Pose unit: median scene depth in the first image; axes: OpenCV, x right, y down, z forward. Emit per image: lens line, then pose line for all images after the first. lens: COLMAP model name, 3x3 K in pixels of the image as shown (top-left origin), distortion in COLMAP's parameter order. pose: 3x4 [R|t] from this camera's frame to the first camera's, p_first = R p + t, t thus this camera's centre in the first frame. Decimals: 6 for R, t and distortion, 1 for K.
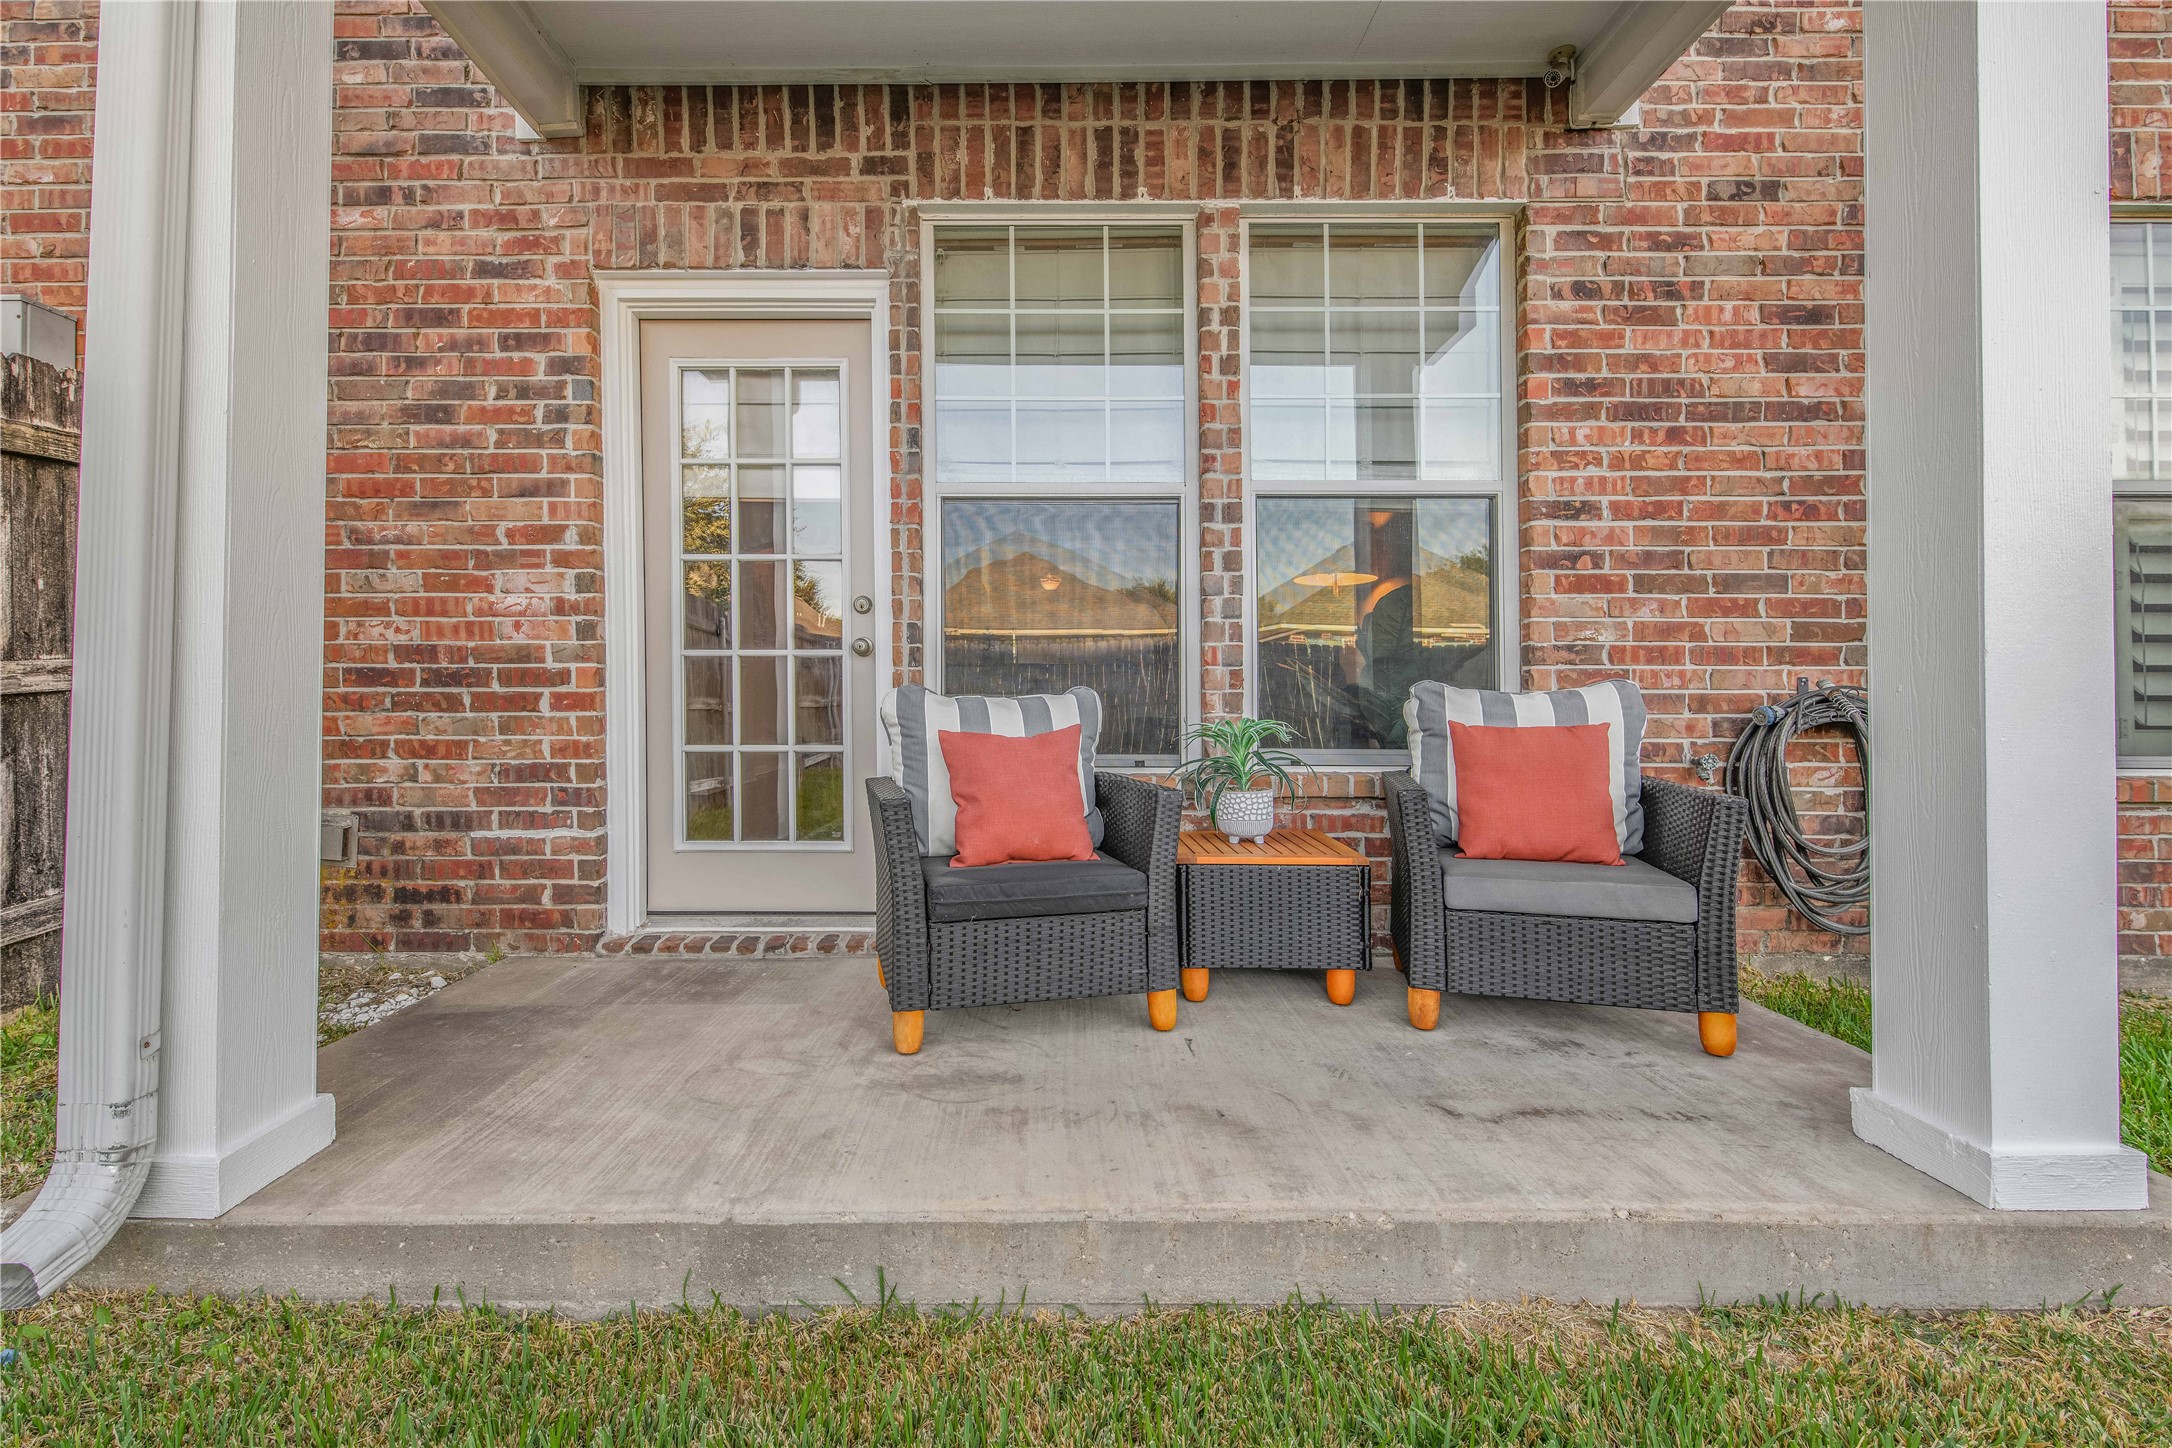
lens RADIAL K [[953.8, 0, 1082.7], [0, 953.8, 713.4], [0, 0, 1]] dist [0.018239, -0.010923]
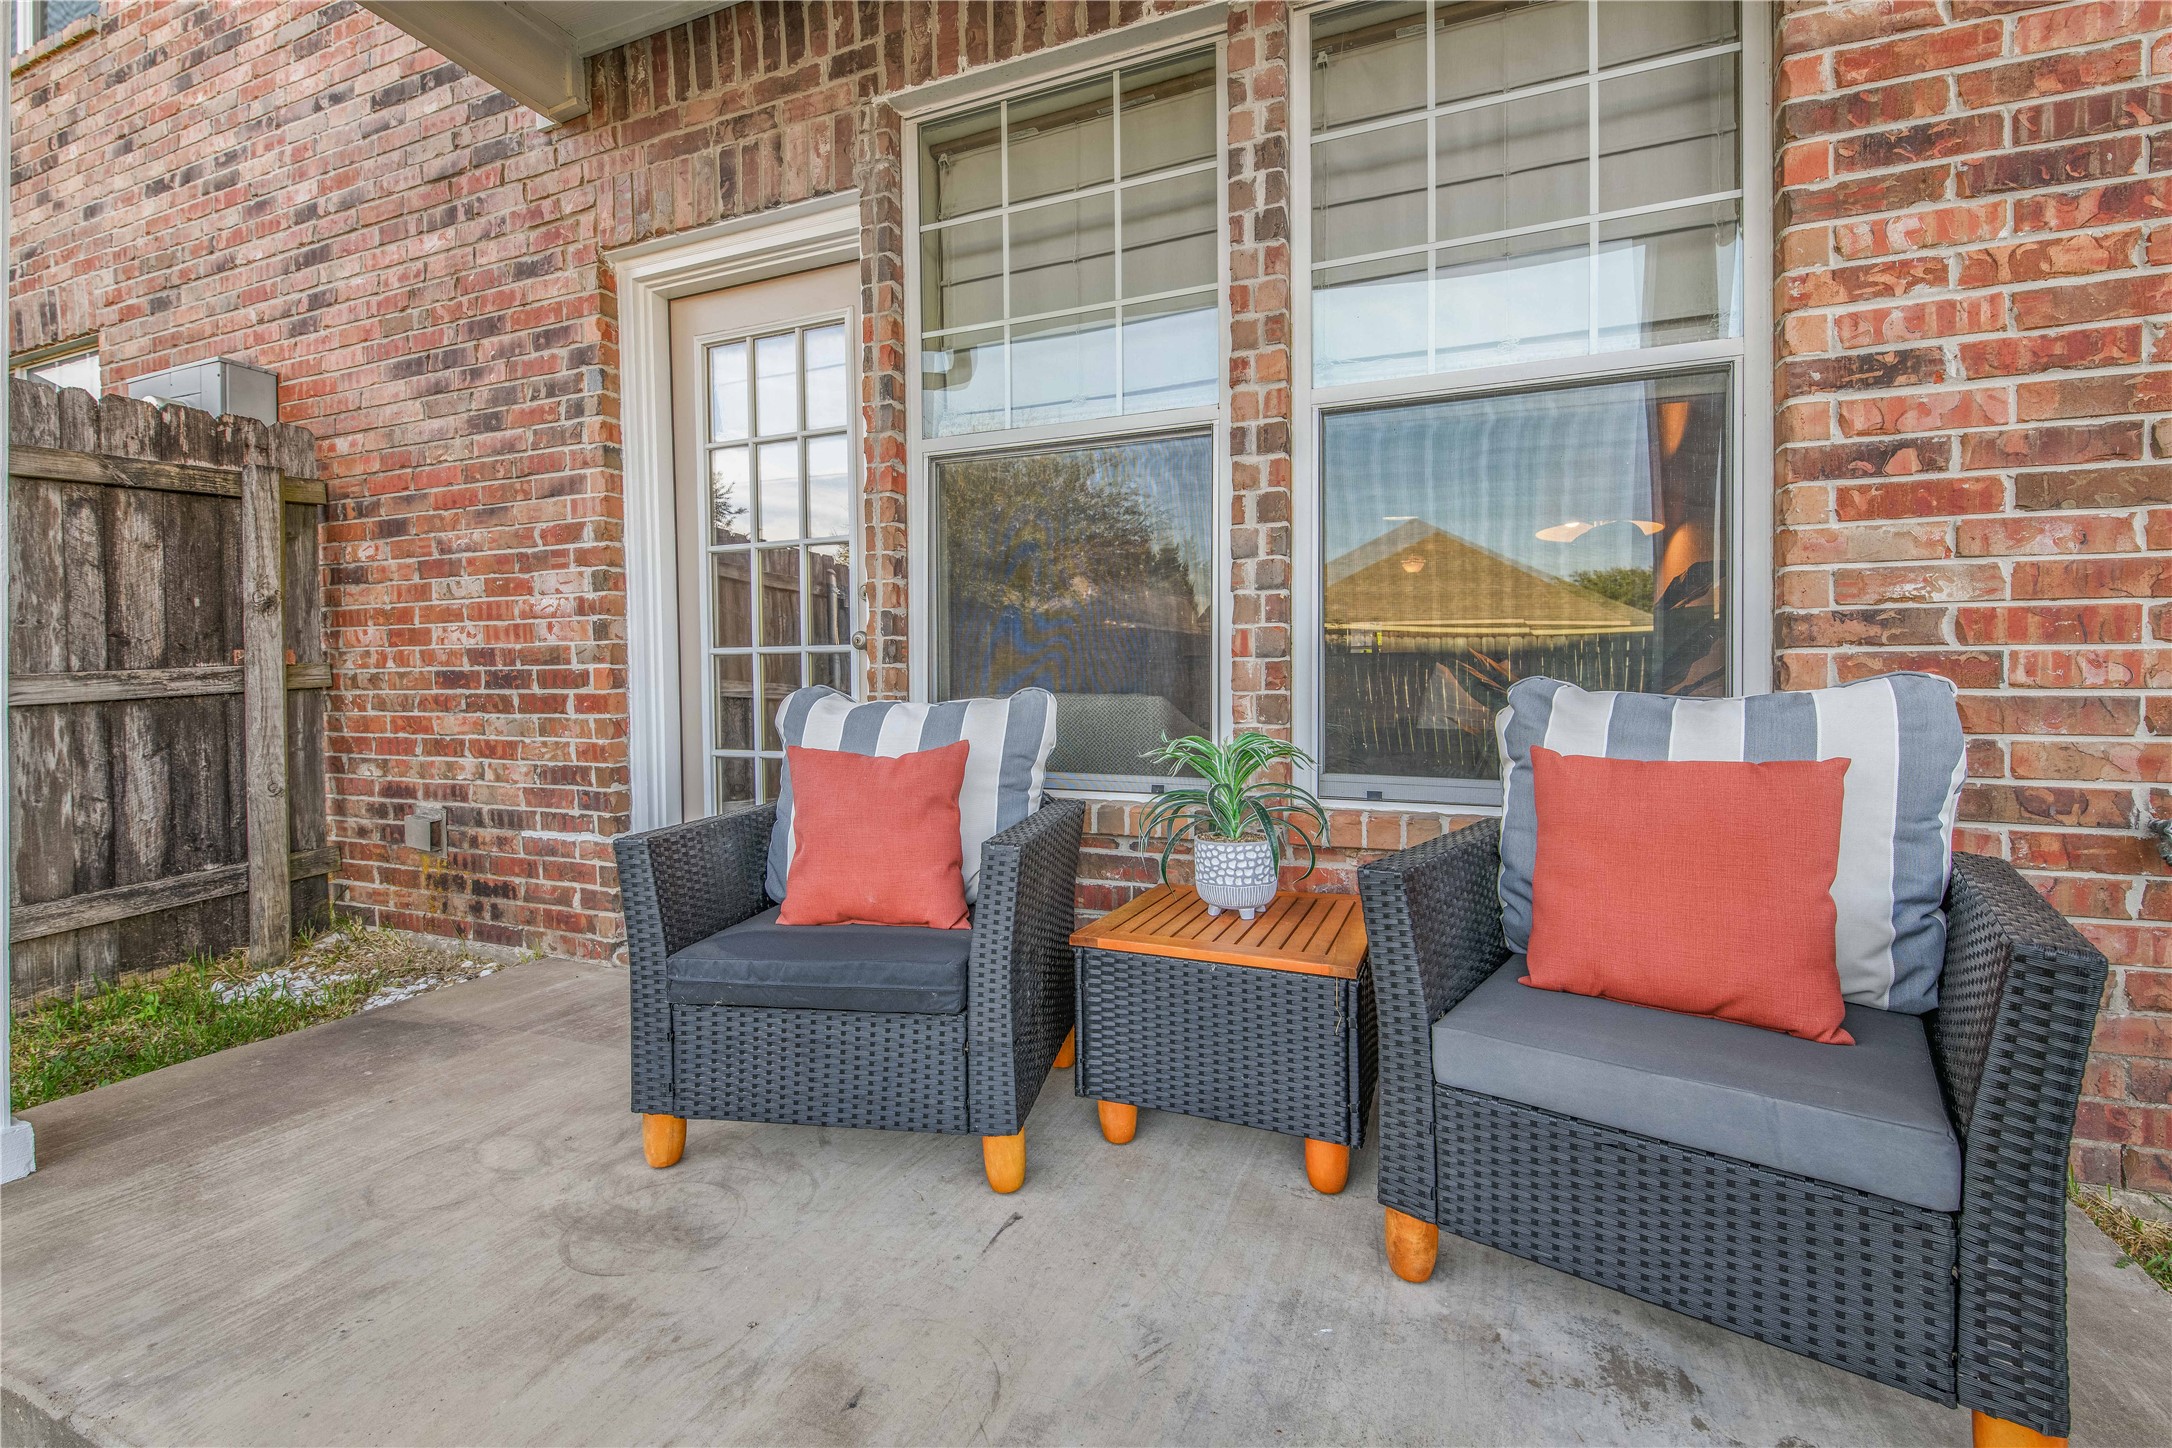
lens RADIAL K [[944.6, 0, 1086.0], [0, 944.6, 724.0], [0, 0, 1]] dist [0.012006, -0.007142]
pose [[0.921870, 0.012484, -0.387298, 0.305148], [-0.004378, 0.999753, 0.021804, -0.014809], [0.387474, -0.018405, 0.921697, 0.306634]]
